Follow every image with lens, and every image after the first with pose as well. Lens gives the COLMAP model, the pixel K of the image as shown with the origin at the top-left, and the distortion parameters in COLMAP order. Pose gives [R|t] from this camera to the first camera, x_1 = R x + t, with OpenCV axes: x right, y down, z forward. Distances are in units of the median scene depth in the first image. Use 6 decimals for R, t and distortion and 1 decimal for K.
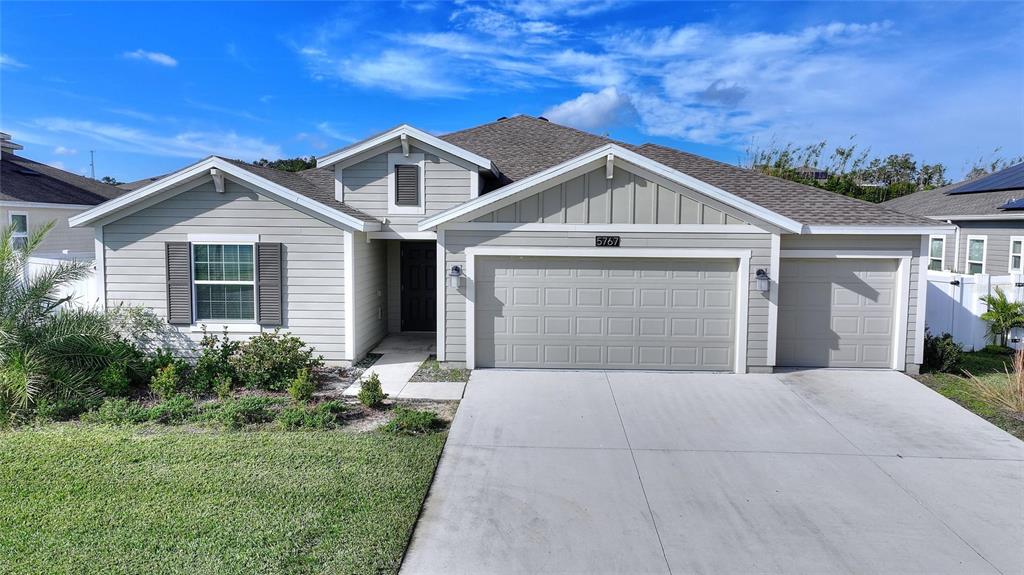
lens RADIAL K [[719.4, 0, 515.8], [0, 719.4, 286.4], [0, 0, 1]] dist [0.009870, 0.002354]
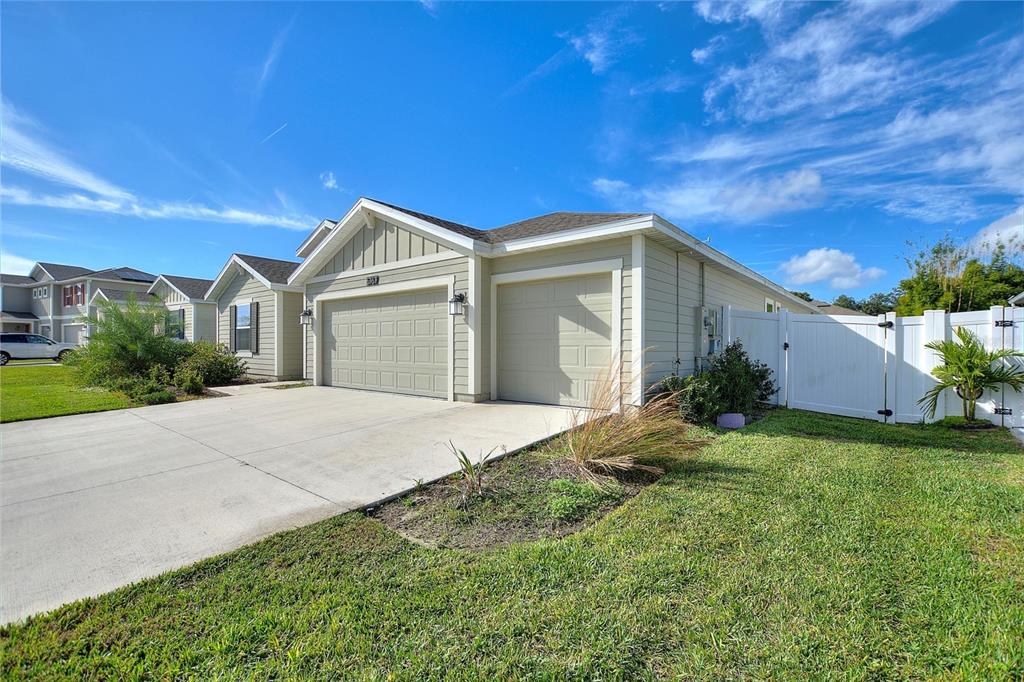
lens RADIAL K [[460.1, 0, 516.5], [0, 460.1, 343.3], [0, 0, 1]] dist [-0.000251, 0.000315]
pose [[0.800135, -0.009921, -0.599738, 0.762751], [-0.048484, 0.995522, -0.081153, 0.088642], [0.597857, 0.094011, 0.796071, 0.540385]]
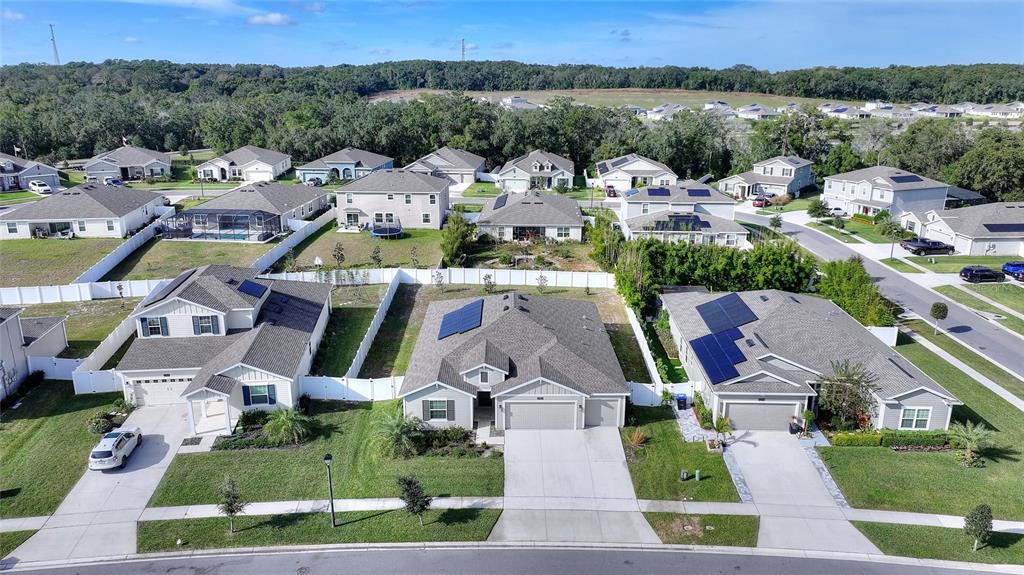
lens RADIAL K [[719.4, 0, 511.0], [0, 719.4, 289.5], [0, 0, 1]] dist [0.009870, 0.002354]
pose [[0.999619, -0.020677, 0.018291, -0.081479], [0.016251, 0.976350, 0.215585, -1.423348], [-0.022316, -0.215205, 0.976314, -2.536399]]
